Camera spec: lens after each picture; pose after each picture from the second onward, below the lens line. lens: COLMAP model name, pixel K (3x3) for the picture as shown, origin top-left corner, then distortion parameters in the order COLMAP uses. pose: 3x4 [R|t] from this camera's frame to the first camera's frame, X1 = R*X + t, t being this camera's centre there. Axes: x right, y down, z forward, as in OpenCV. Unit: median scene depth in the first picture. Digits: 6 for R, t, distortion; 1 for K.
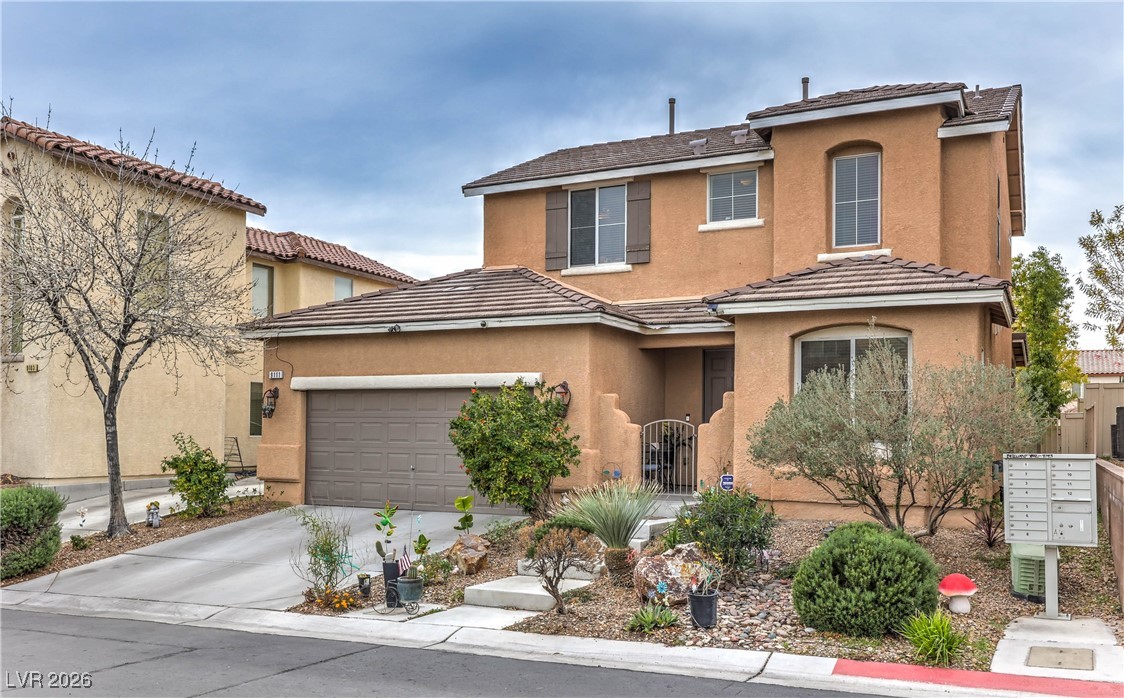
lens RADIAL K [[977.3, 0, 562.0], [0, 977.3, 349.0], [0, 0, 1]] dist [0.028501, -0.002158]
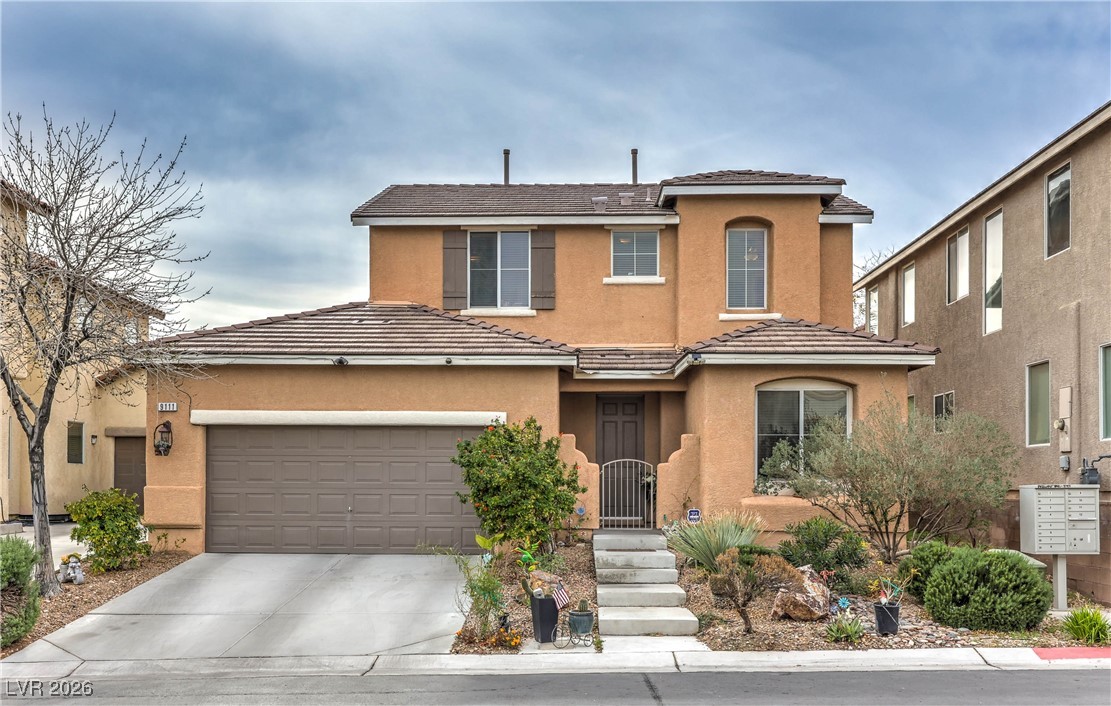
lens RADIAL K [[976.4, 0, 556.9], [0, 976.4, 403.1], [0, 0, 1]] dist [0.029926, 0.008581]
pose [[0.904374, 0.030540, 0.425647, -0.364485], [-0.033926, 0.999424, 0.000374, 0.011389], [-0.425391, -0.014779, 0.904889, 0.058344]]
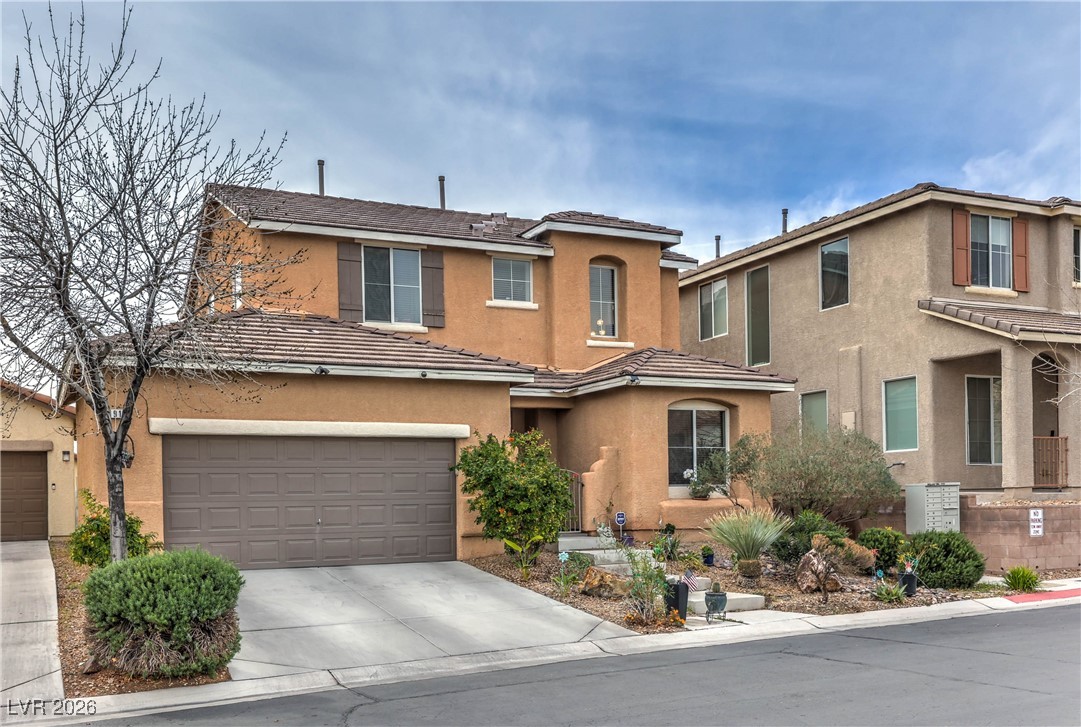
lens RADIAL K [[991.2, 0, 517.2], [0, 991.2, 422.9], [0, 0, 1]] dist [0.043013, -0.004353]
pose [[0.625350, 0.042301, 0.779197, -0.747831], [-0.044592, 0.998835, -0.018438, 0.035700], [-0.779070, -0.023216, 0.626508, 0.255200]]
